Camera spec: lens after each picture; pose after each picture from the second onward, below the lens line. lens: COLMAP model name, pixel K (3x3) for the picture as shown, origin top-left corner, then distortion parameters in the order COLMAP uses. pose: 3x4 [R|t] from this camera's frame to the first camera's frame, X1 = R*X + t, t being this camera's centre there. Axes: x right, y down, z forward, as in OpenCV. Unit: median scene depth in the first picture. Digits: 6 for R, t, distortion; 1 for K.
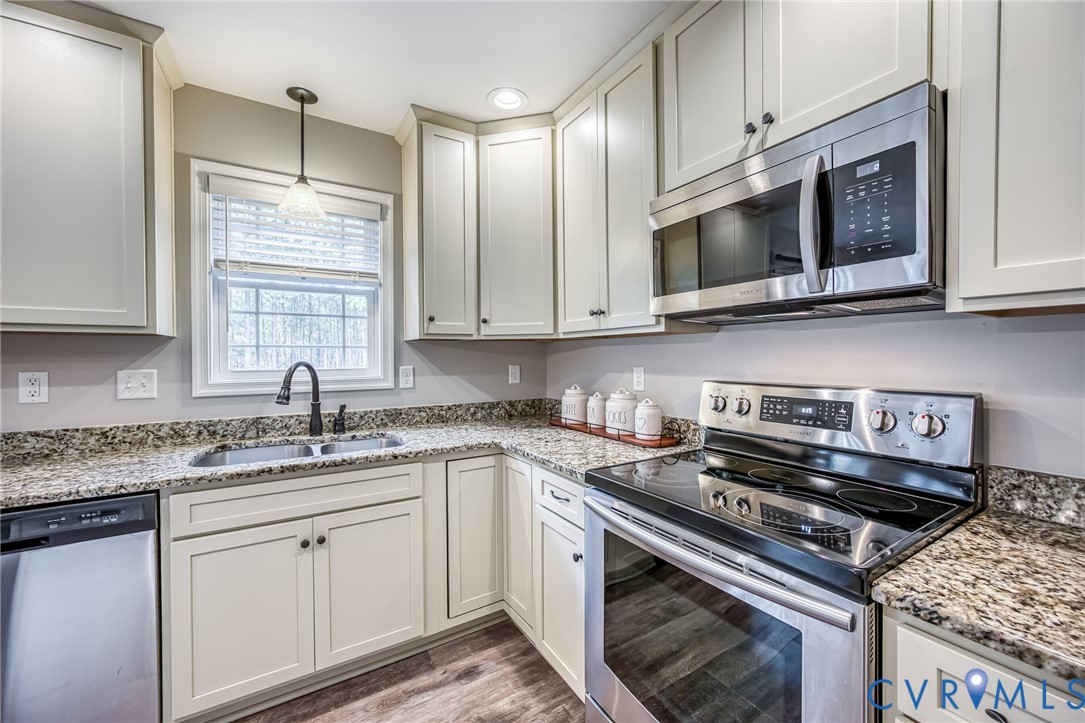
lens RADIAL K [[424.9, 0, 543.2], [0, 424.9, 359.6], [0, 0, 1]] dist [-0.010128, 0.000107]
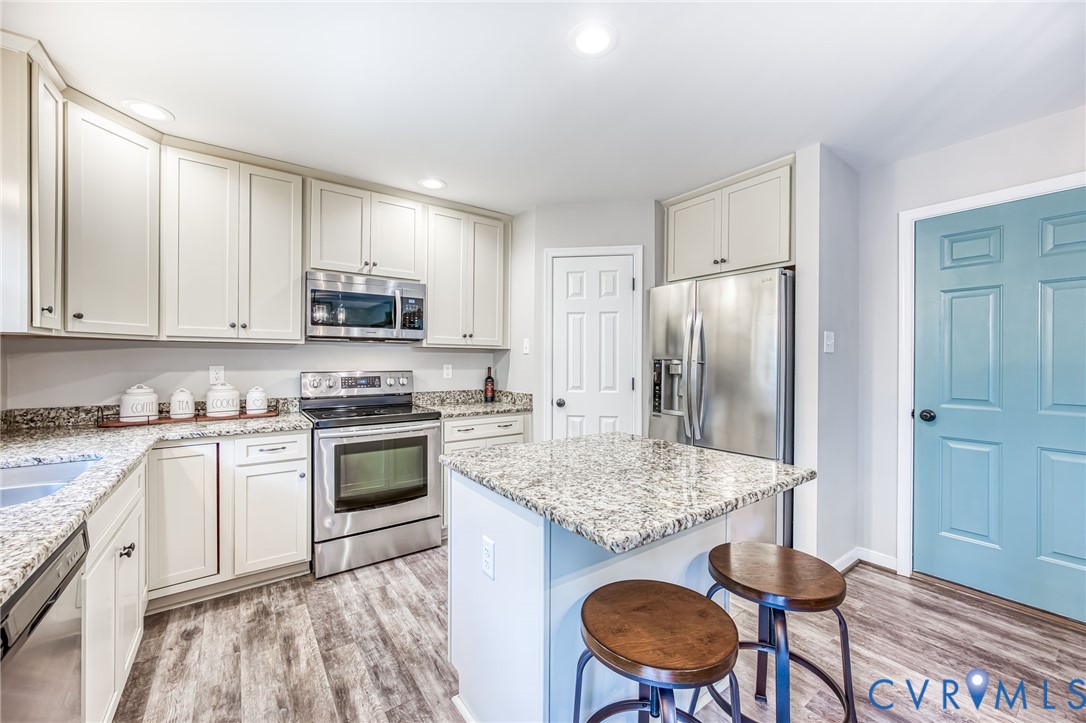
lens RADIAL K [[427.1, 0, 547.5], [0, 427.1, 360.6], [0, 0, 1]] dist [-0.001781, 0.000433]
pose [[-0.088070, 0.003646, 0.996108, -1.356219], [0.003965, 0.999987, -0.003310, 0.011213], [-0.996106, 0.003658, -0.088084, 0.130007]]
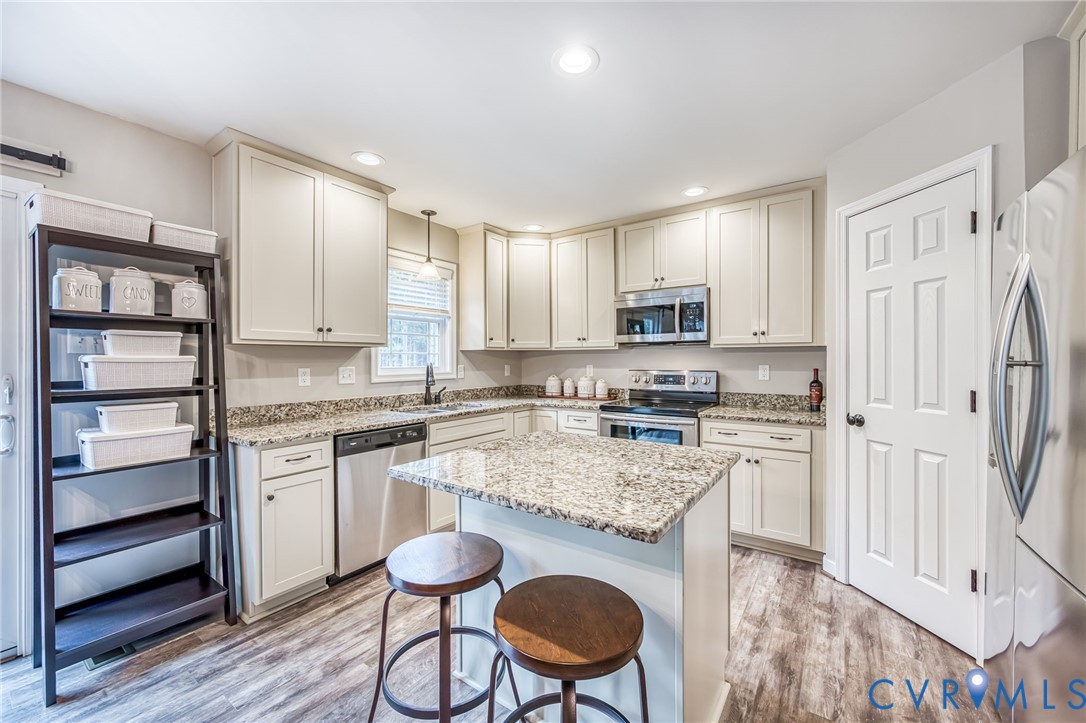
lens RADIAL K [[427.1, 0, 547.5], [0, 427.1, 360.6], [0, 0, 1]] dist [-0.001781, 0.000433]
pose [[0.913889, 0.001488, 0.405961, -0.914244], [0.001959, 0.999965, -0.008074, 0.014714], [-0.405959, 0.008174, 0.913855, -0.902543]]
